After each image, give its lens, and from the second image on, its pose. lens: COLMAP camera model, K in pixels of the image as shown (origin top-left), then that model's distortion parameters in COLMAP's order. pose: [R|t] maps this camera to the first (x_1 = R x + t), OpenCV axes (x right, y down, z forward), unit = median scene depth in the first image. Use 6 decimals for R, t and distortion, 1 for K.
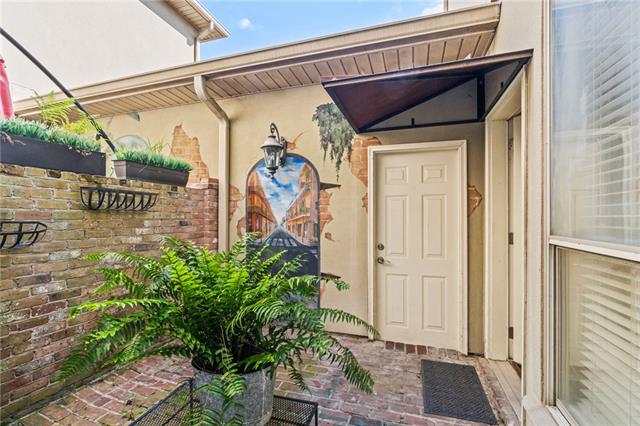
lens RADIAL K [[289.4, 0, 319.3], [0, 289.4, 214.7], [0, 0, 1]] dist [-0.003628, 0.000029]
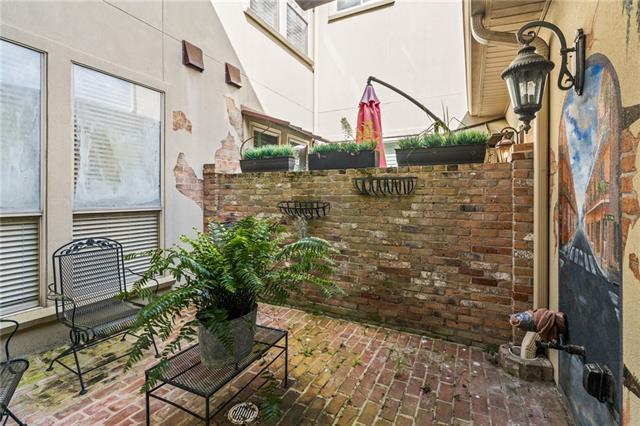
lens RADIAL K [[289.4, 0, 312.6], [0, 289.4, 197.4], [0, 0, 1]] dist [-0.003628, 0.000029]
pose [[-0.130267, 0.002213, -0.991476, 0.500256], [0.003544, 0.999992, 0.001766, -0.006017], [0.991473, -0.003283, -0.130274, 0.835009]]
